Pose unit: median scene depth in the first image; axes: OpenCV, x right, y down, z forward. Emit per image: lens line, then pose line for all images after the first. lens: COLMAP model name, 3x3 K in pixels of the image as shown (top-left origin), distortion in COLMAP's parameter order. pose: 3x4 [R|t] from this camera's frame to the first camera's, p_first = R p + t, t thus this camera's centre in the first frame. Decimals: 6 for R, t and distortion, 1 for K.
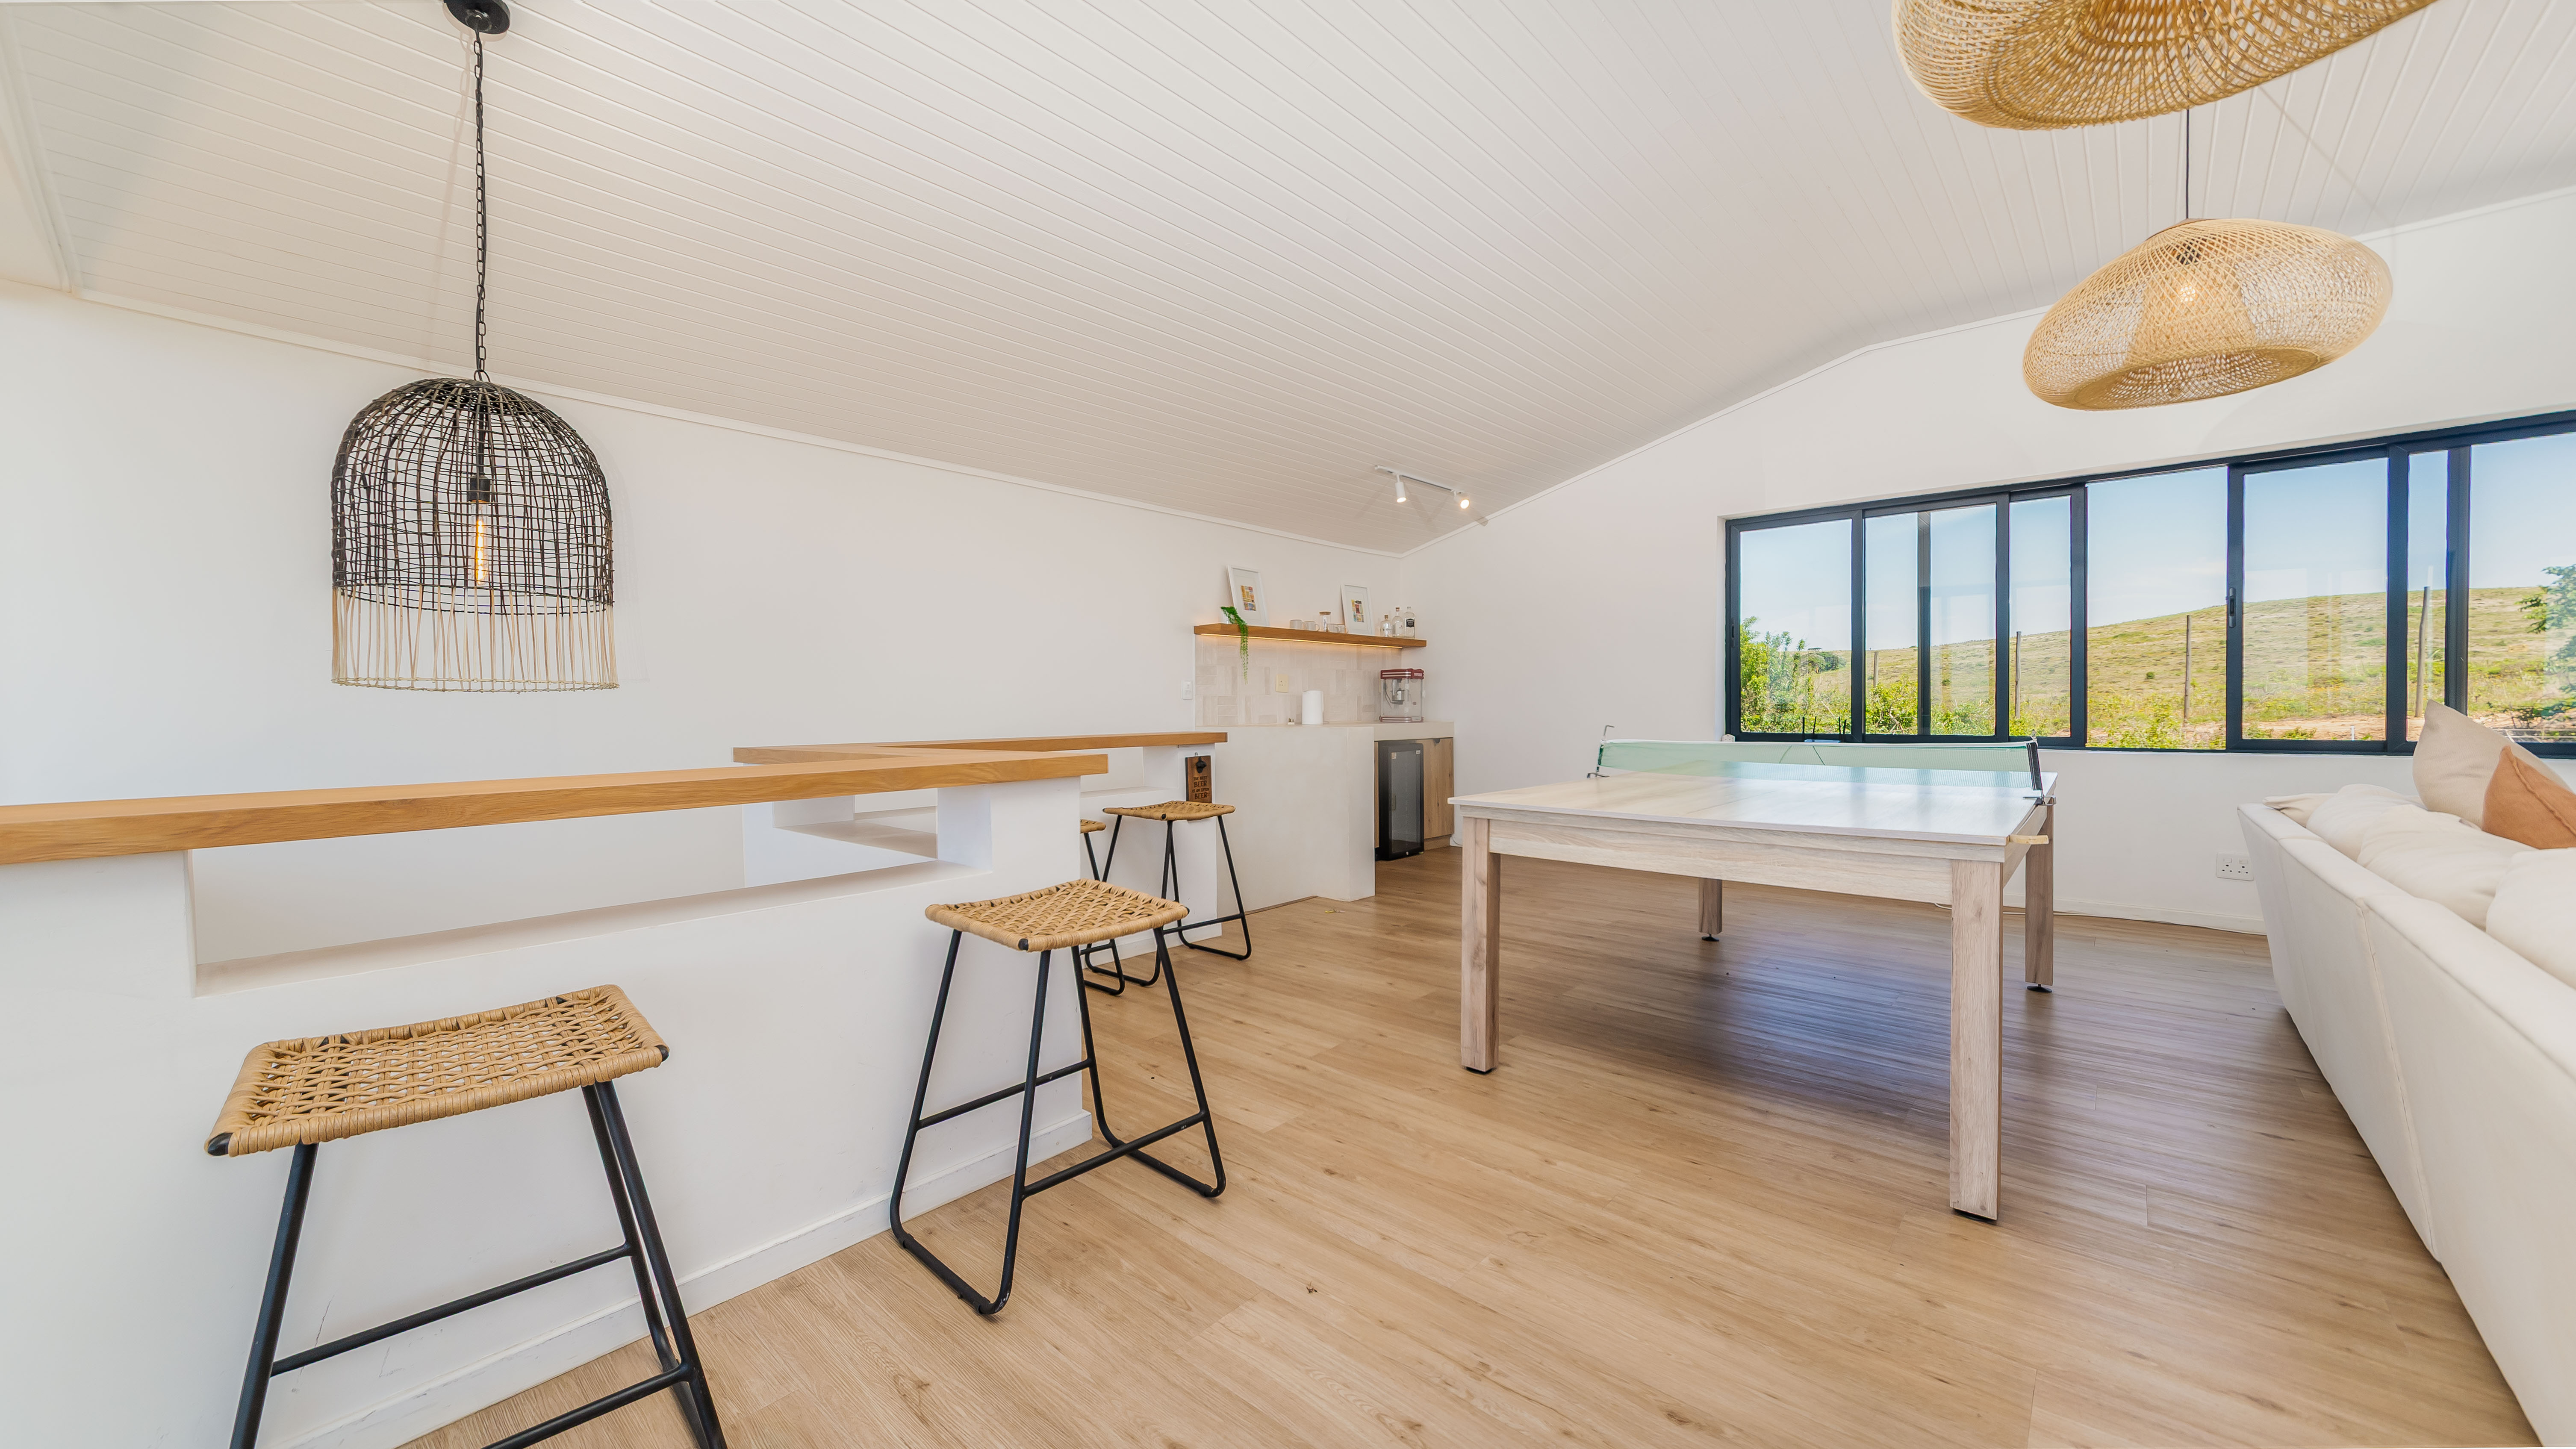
lens RADIAL K [[902.0, 0, 1299.5], [0, 902.0, 719.7], [0, 0, 1]] dist [-0.000011, -0.000018]
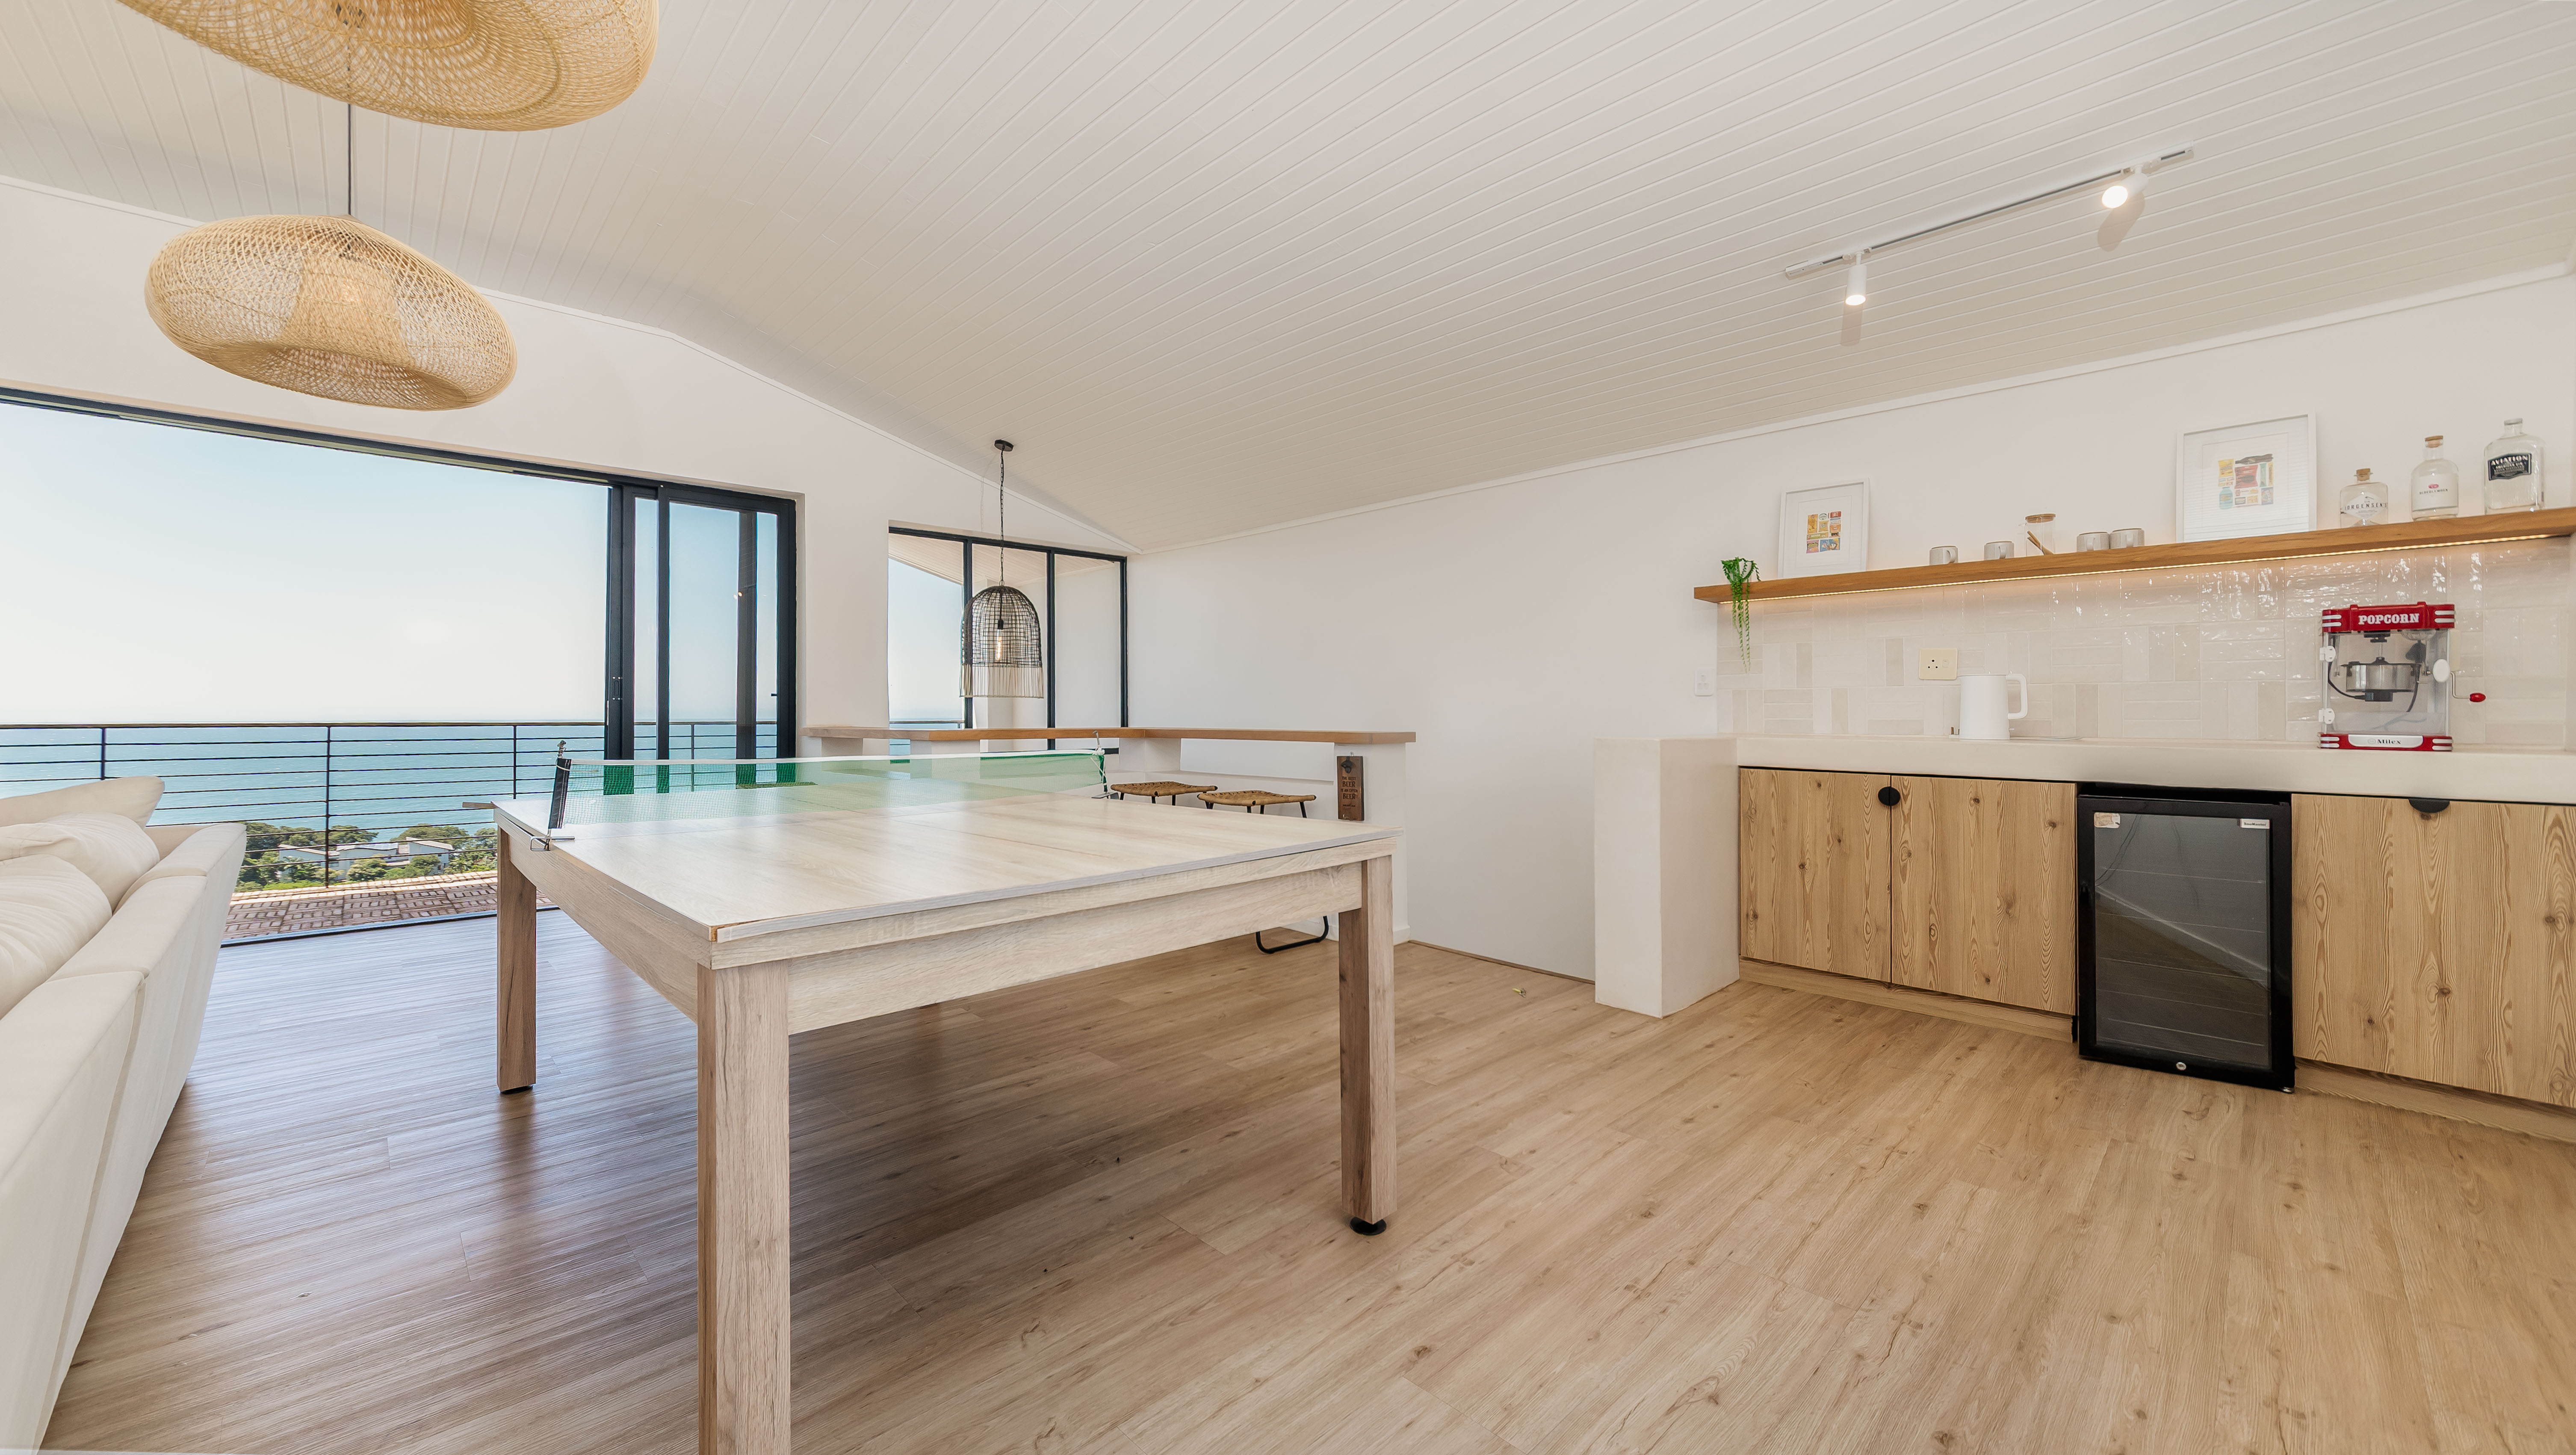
lens RADIAL K [[979.8, 0, 1287.2], [0, 979.8, 708.2], [0, 0, 1]] dist [0.000664, -0.000056]
pose [[-0.062293, 0.003956, -0.998050, 0.748372], [-0.015486, 0.999868, 0.004929, -0.012044], [0.997938, 0.015763, -0.062224, 0.783645]]
